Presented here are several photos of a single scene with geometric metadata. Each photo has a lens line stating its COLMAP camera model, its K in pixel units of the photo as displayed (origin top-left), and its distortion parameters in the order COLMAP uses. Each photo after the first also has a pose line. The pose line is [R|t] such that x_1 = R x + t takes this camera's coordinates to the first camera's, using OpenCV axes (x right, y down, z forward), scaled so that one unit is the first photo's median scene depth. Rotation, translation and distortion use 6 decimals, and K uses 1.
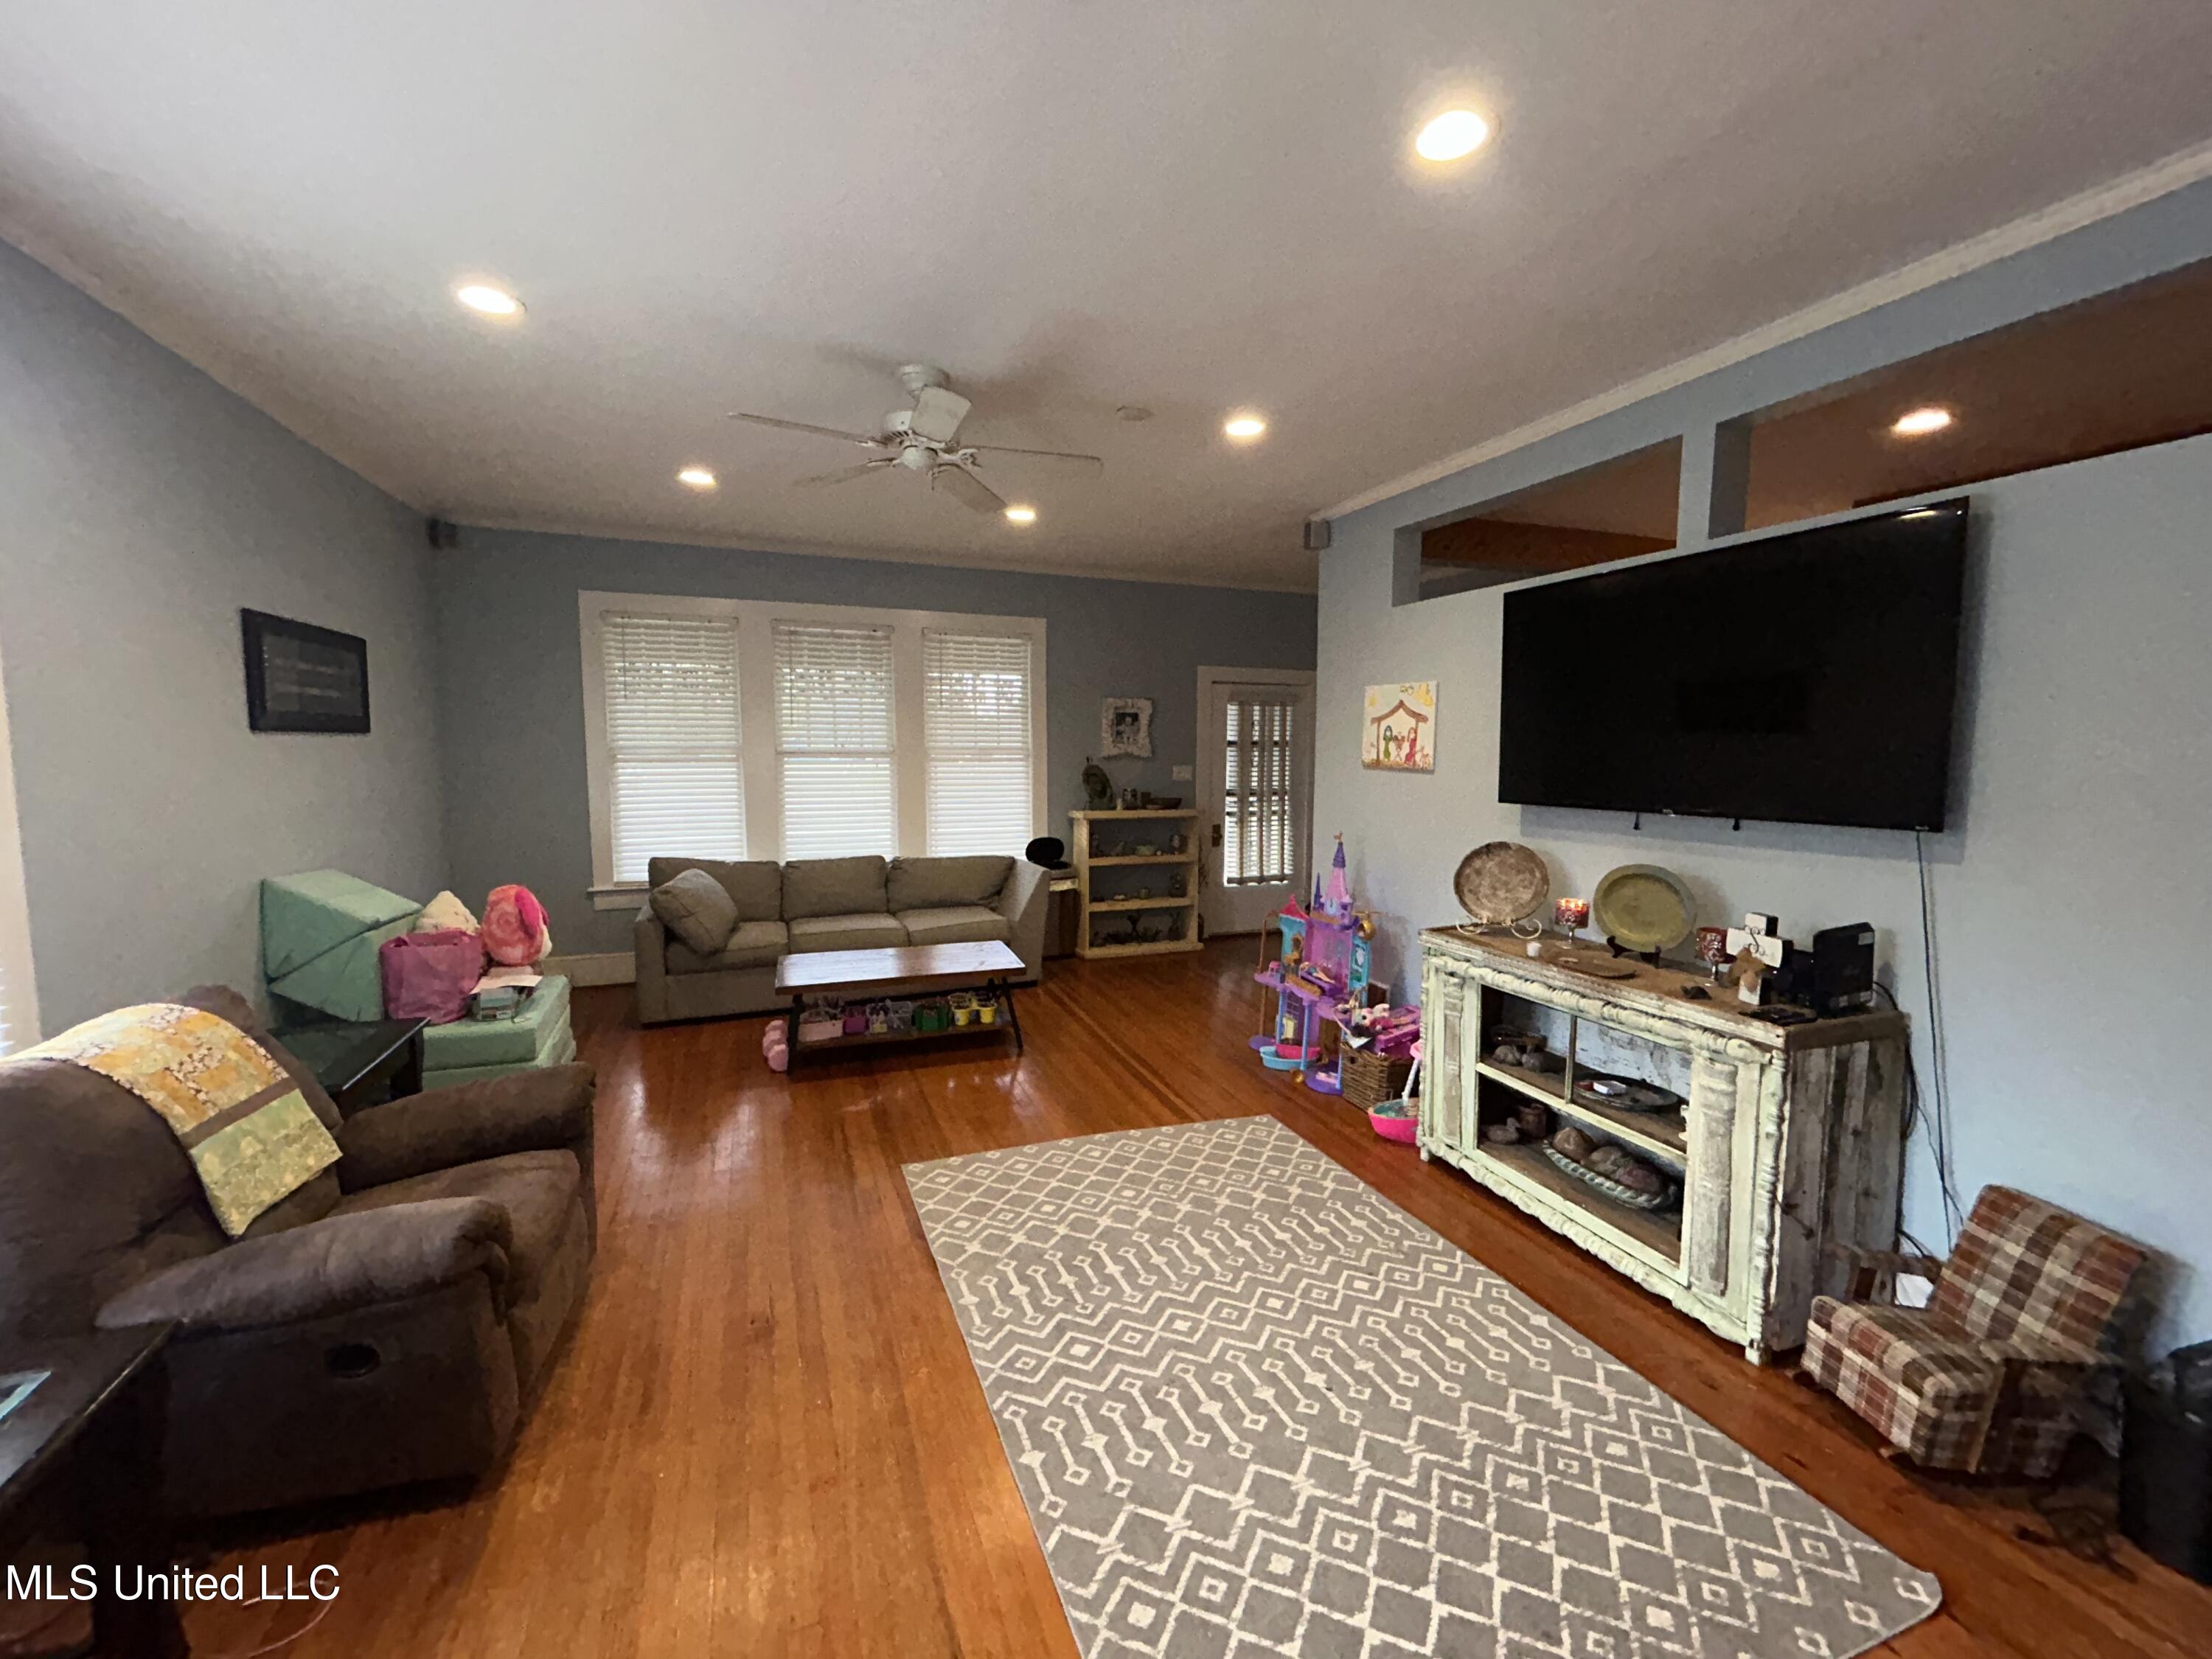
lens RADIAL K [[895.3, 0, 1099.3], [0, 895.3, 828.7], [0, 0, 1]] dist [-0.001764, 0.003904]
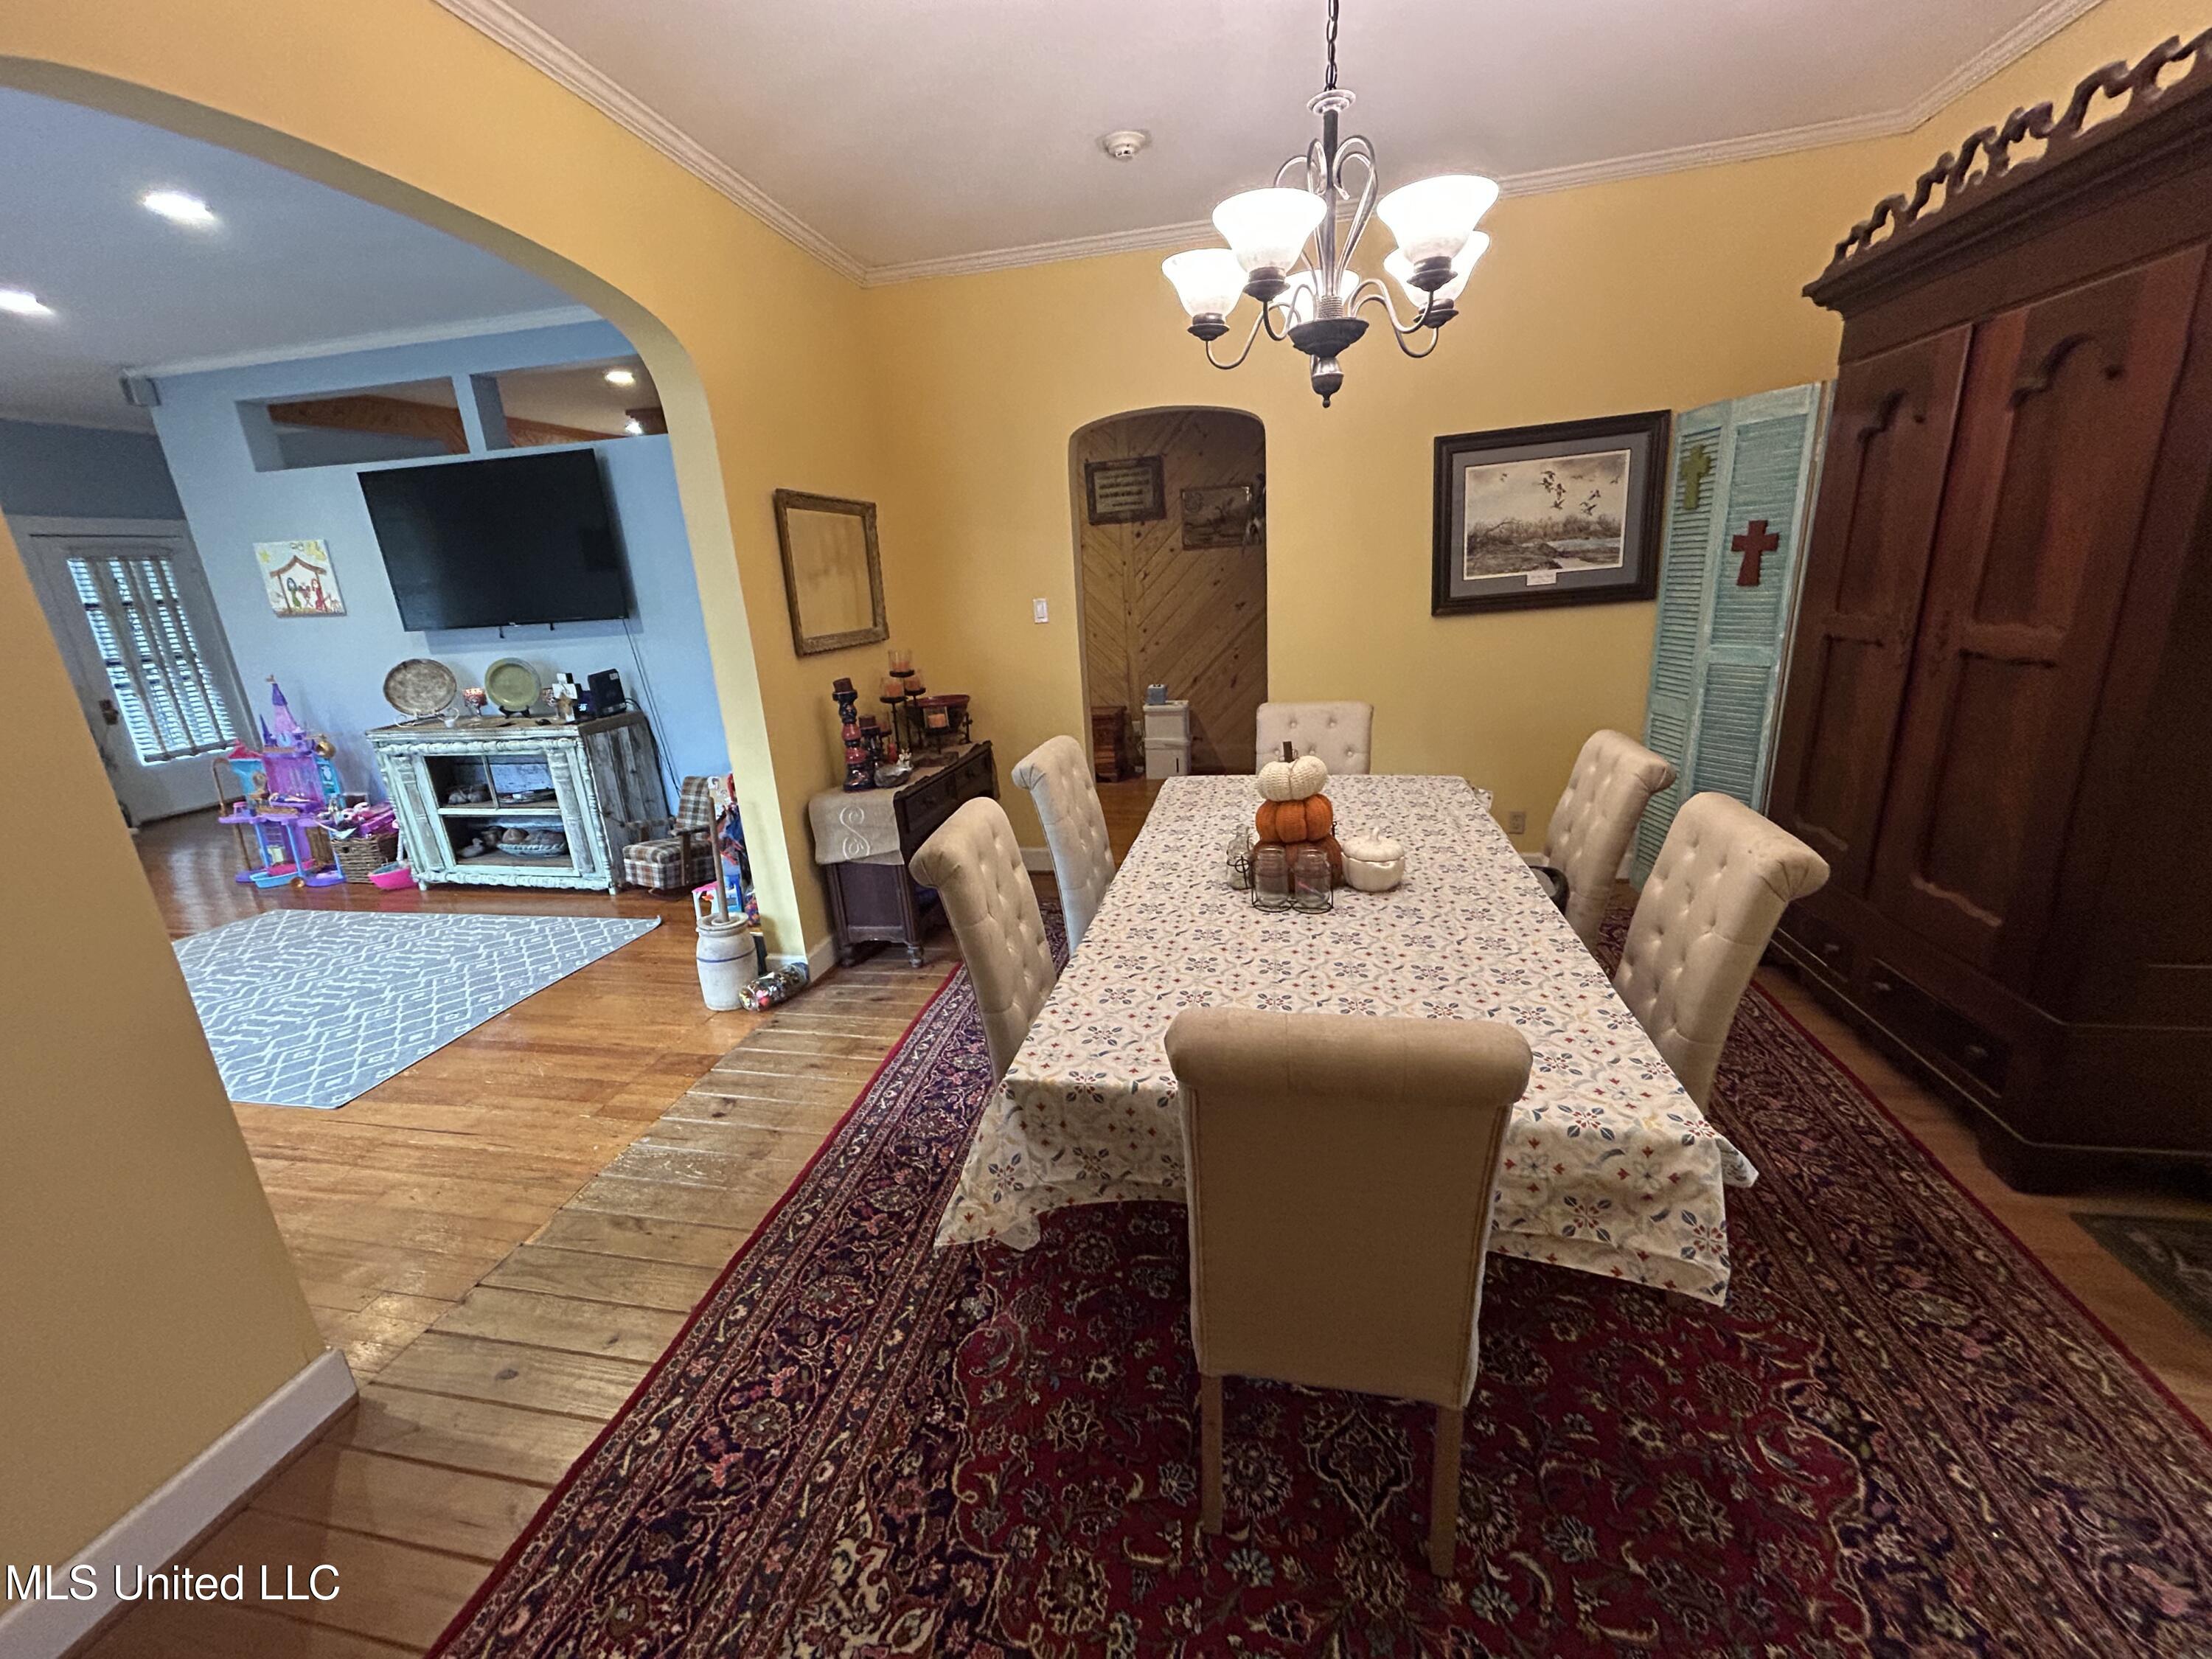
lens RADIAL K [[891.5, 0, 1099.2], [0, 891.5, 827.8], [0, 0, 1]] dist [0.003064, -0.000373]
pose [[0.542071, -0.275403, 0.793922, -0.166679], [0.134515, 0.961026, 0.241526, 0.080070], [-0.829497, -0.024129, 0.557990, -0.732272]]
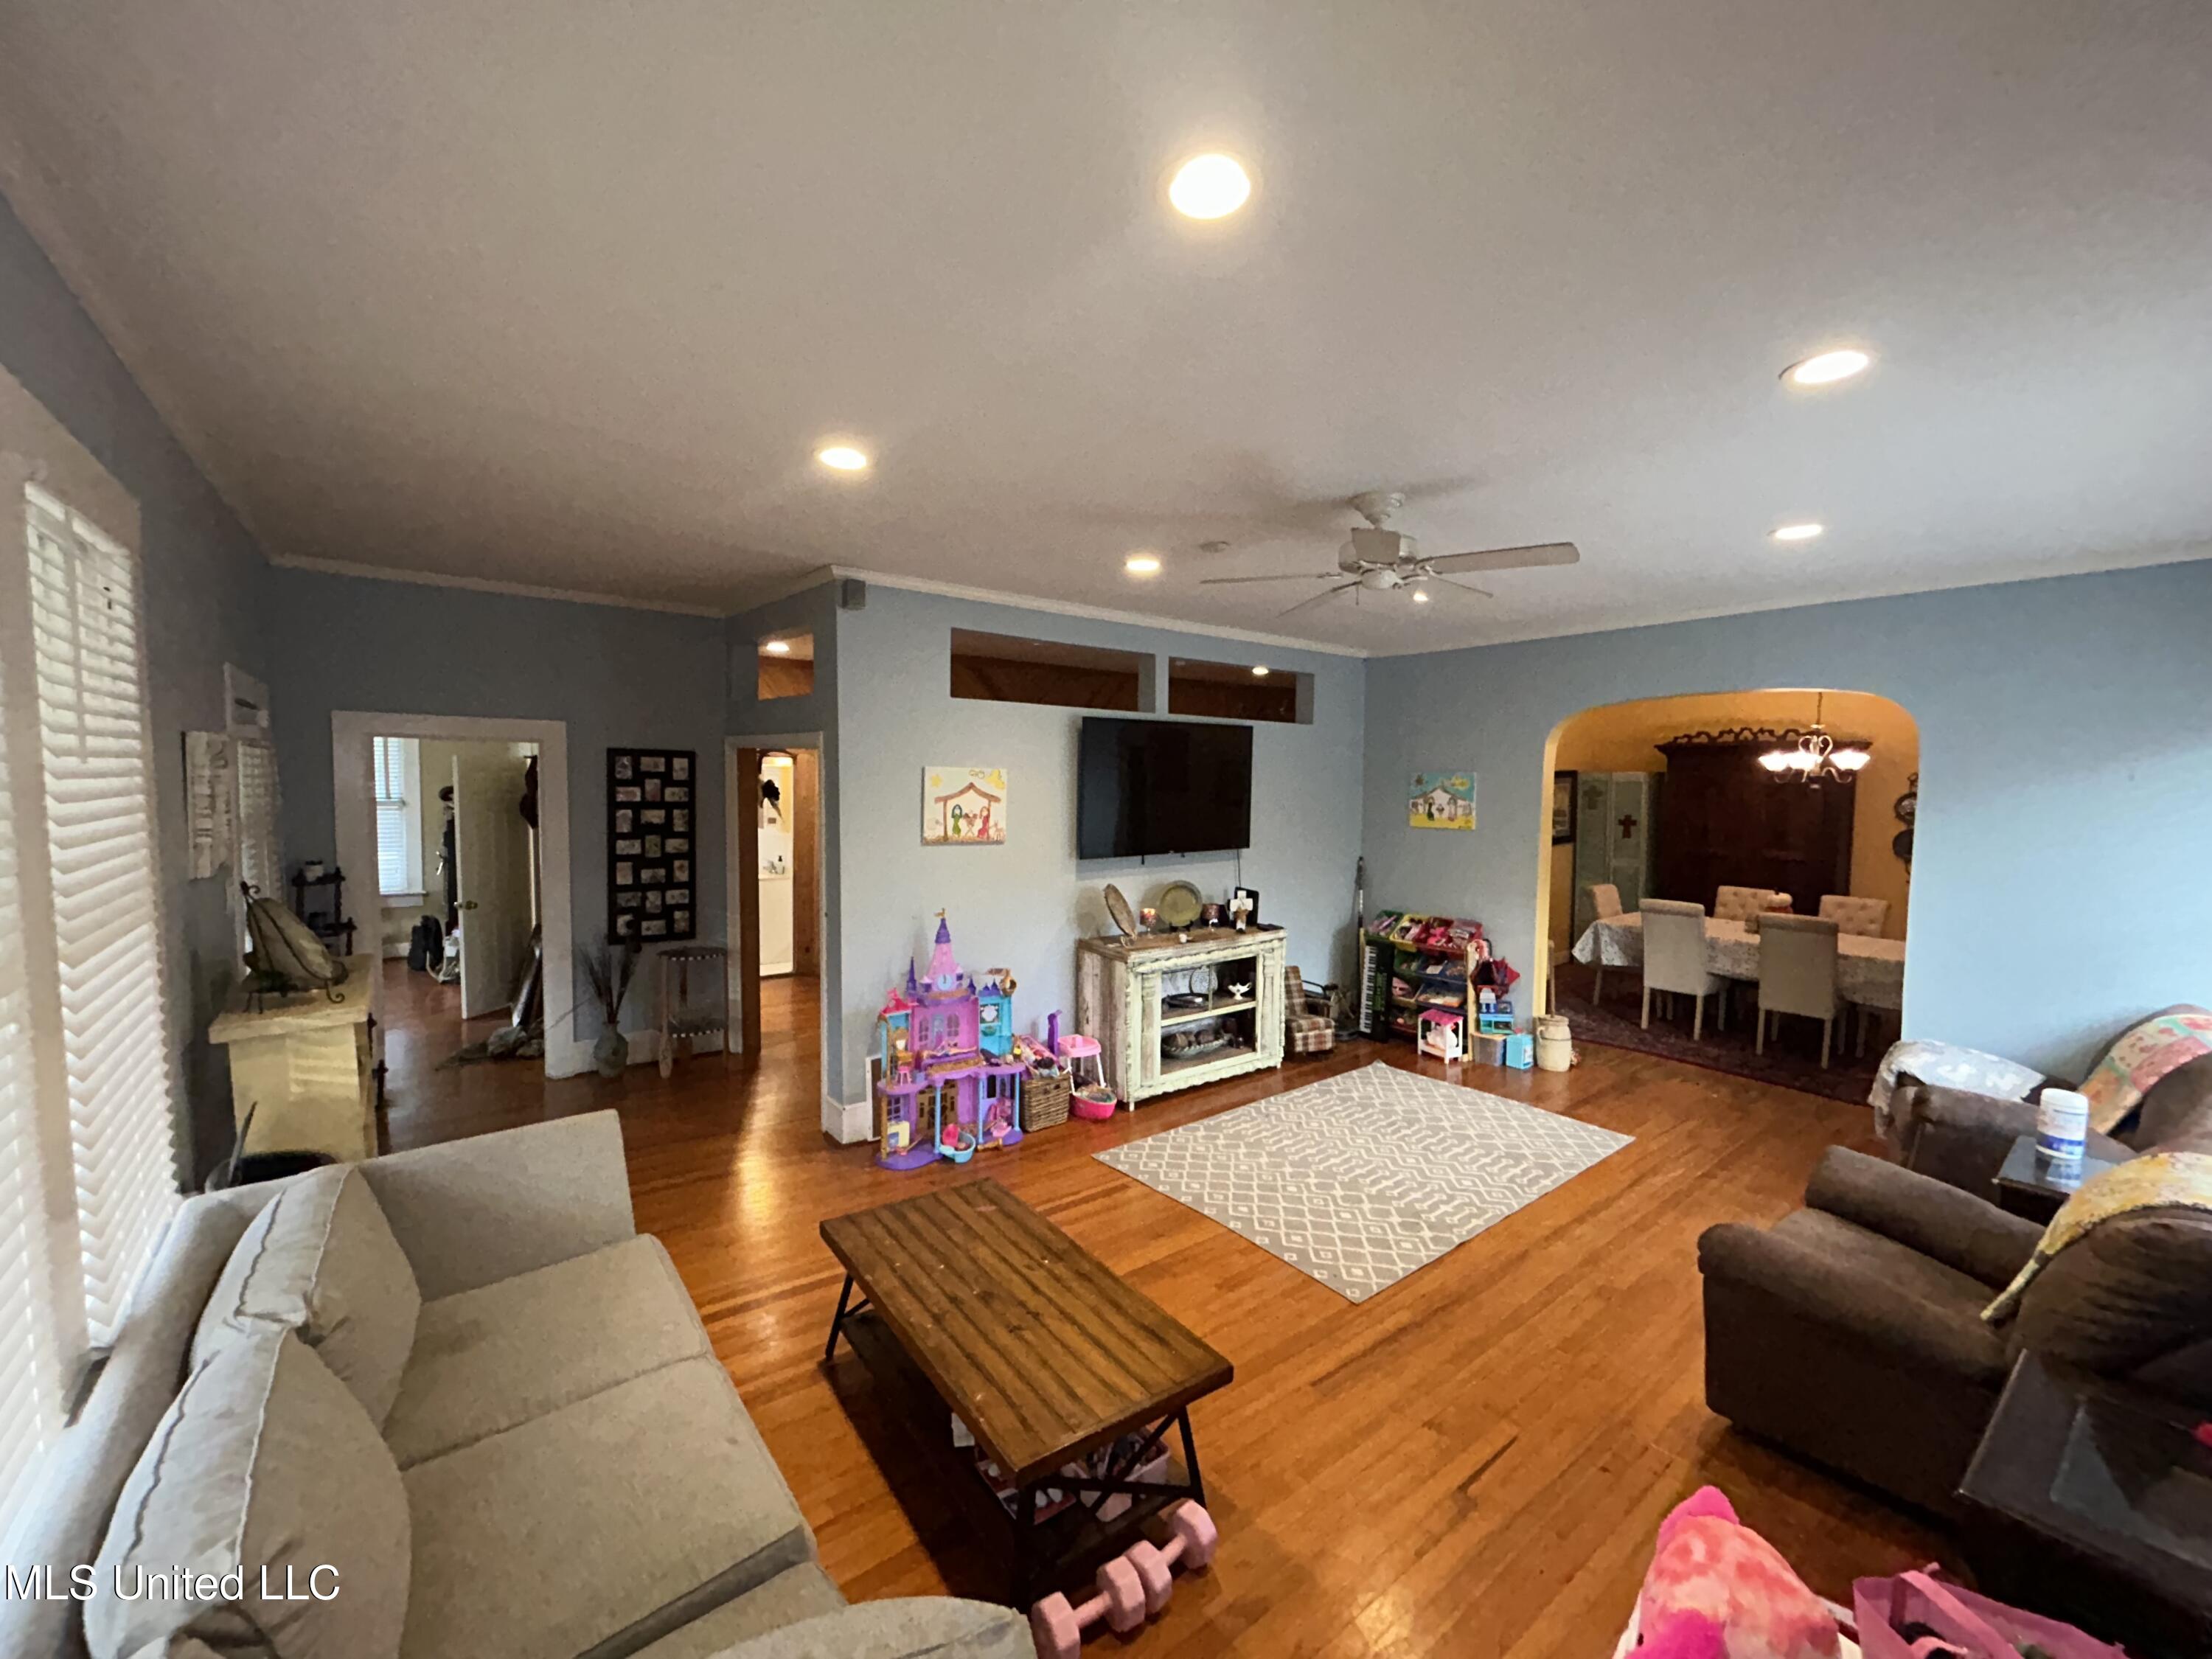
lens RADIAL K [[895.3, 0, 1099.3], [0, 895.3, 828.7], [0, 0, 1]] dist [-0.001764, 0.003904]
pose [[-0.292410, -0.066590, 0.953972, -1.020553], [0.071602, 0.993248, 0.091280, -0.227026], [-0.953609, 0.094998, -0.285668, 1.504077]]
